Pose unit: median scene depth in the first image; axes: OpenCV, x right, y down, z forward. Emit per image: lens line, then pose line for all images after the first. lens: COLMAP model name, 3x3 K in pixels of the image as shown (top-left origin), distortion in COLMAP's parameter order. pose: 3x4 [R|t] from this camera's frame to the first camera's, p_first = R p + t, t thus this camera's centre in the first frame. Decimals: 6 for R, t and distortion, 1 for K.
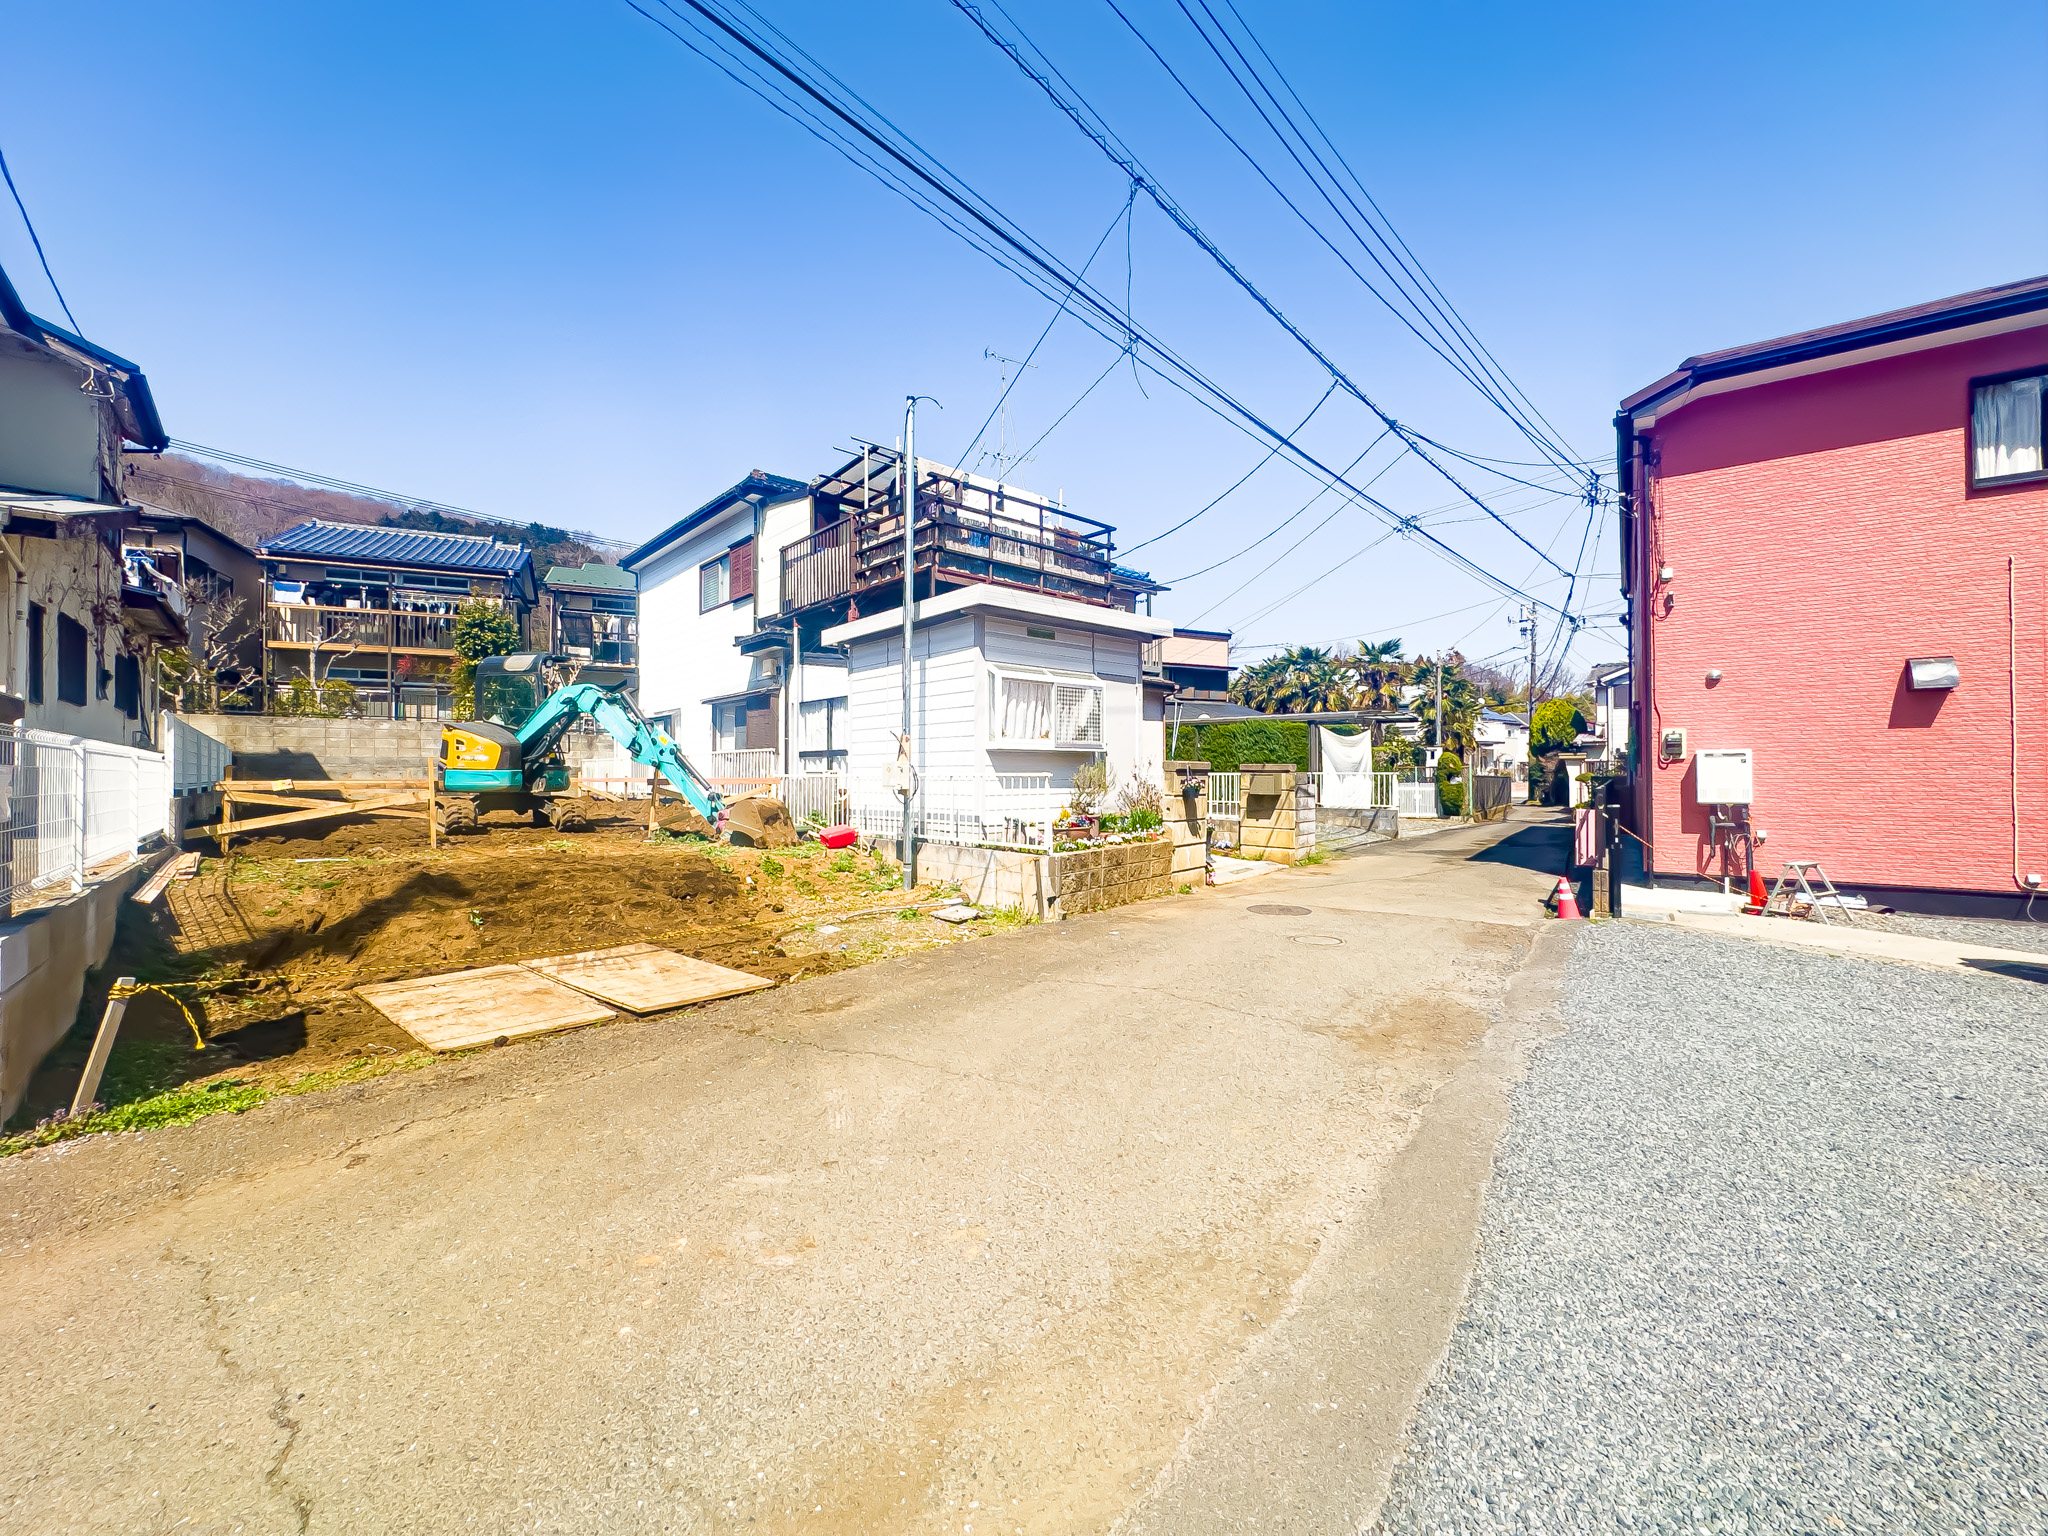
lens RADIAL K [[819.2, 0, 1022.6], [0, 819.2, 764.4], [0, 0, 1]] dist [-0.004105, 0.000761]
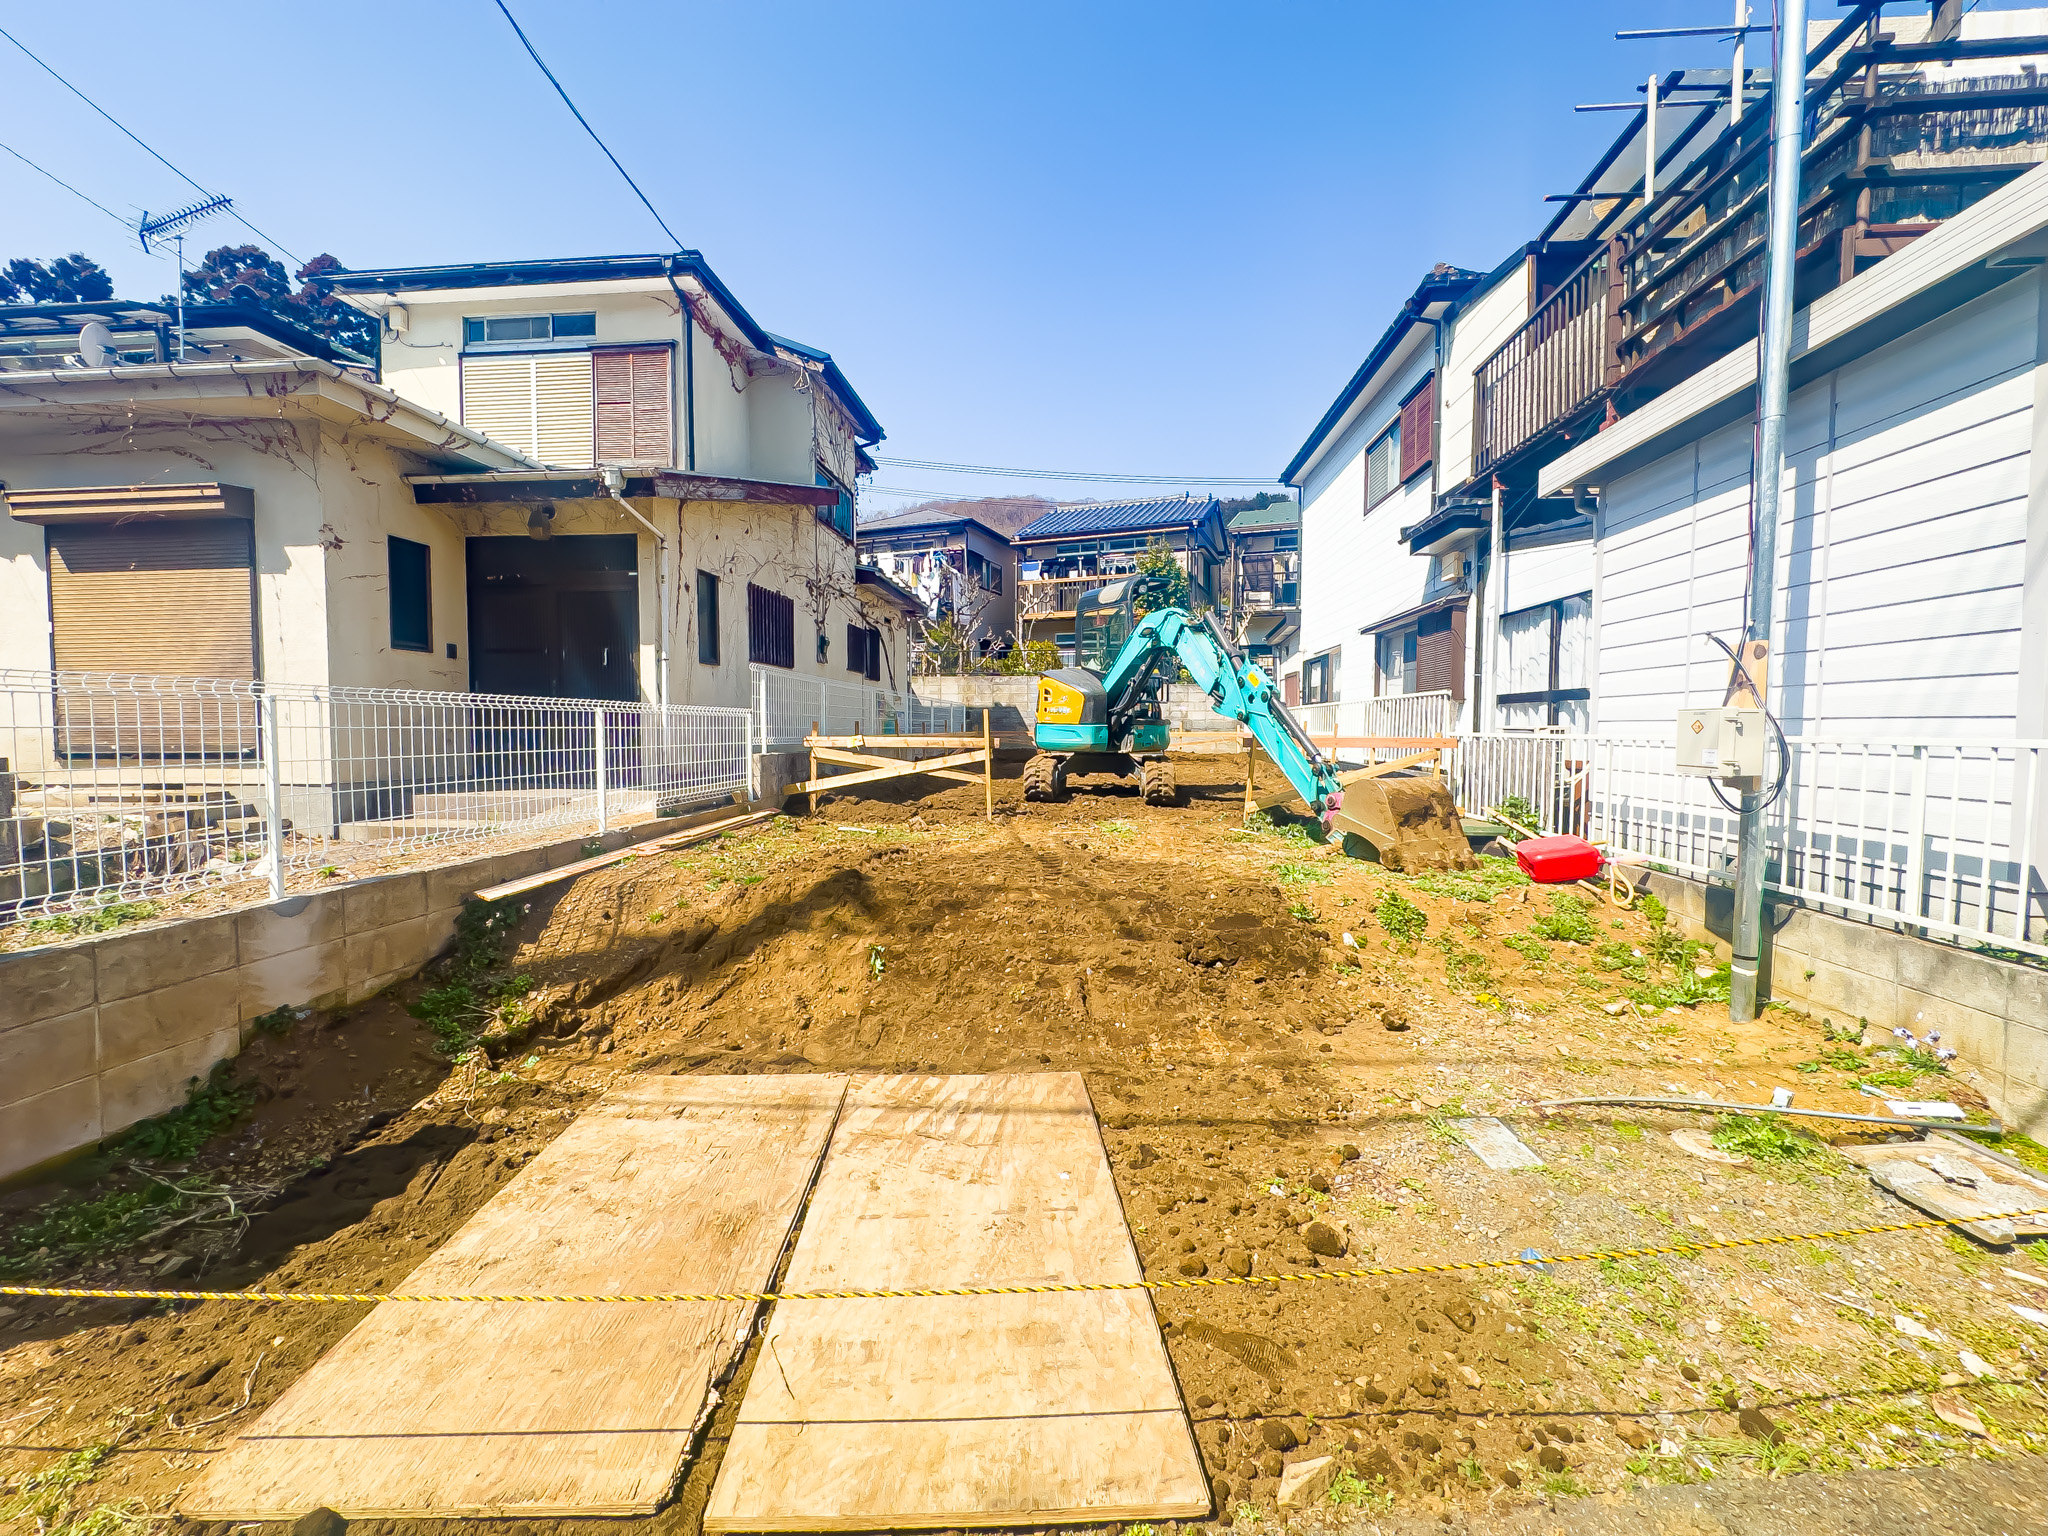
lens RADIAL K [[816.7, 0, 1023.2], [0, 816.7, 763.8], [0, 0, 1]] dist [-0.003654, 0.000615]
pose [[0.678460, 0.037785, -0.733665, -0.075425], [0.004842, 0.998425, 0.055898, 0.000135], [0.734622, -0.041477, 0.677208, 0.384388]]
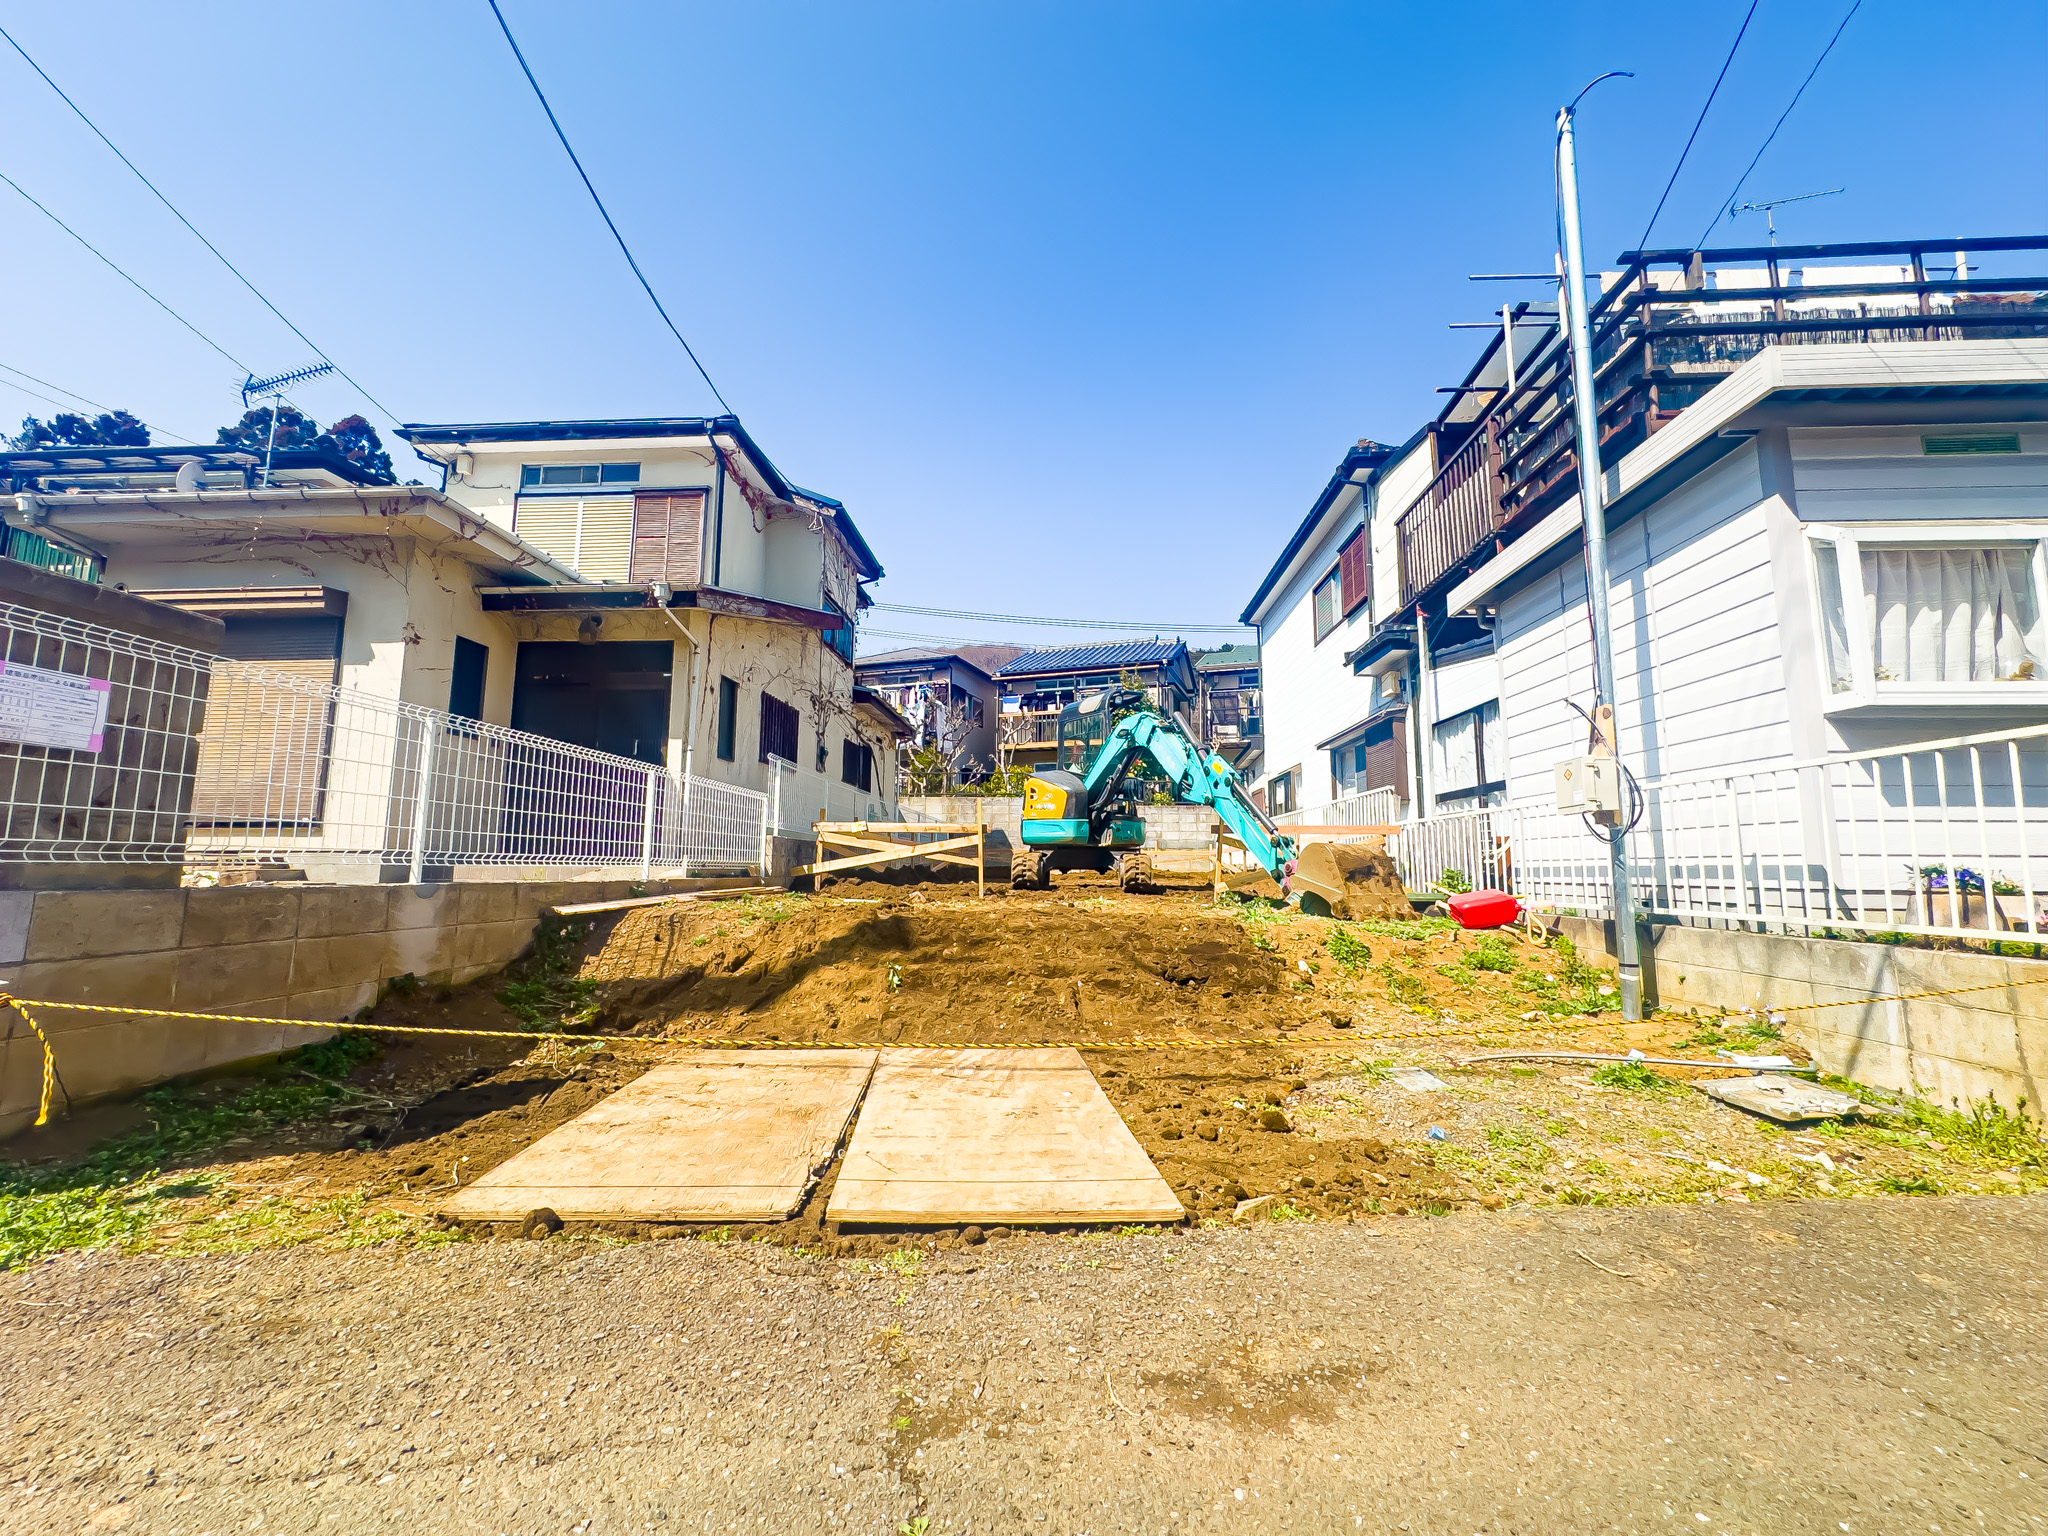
lens RADIAL K [[819.2, 0, 1022.6], [0, 819.2, 764.4], [0, 0, 1]] dist [-0.004105, 0.000761]
pose [[0.700010, -0.082340, -0.709370, -0.031366], [-0.001316, 0.993180, -0.116582, 0.049702], [0.714132, 0.082542, 0.695128, 0.325247]]
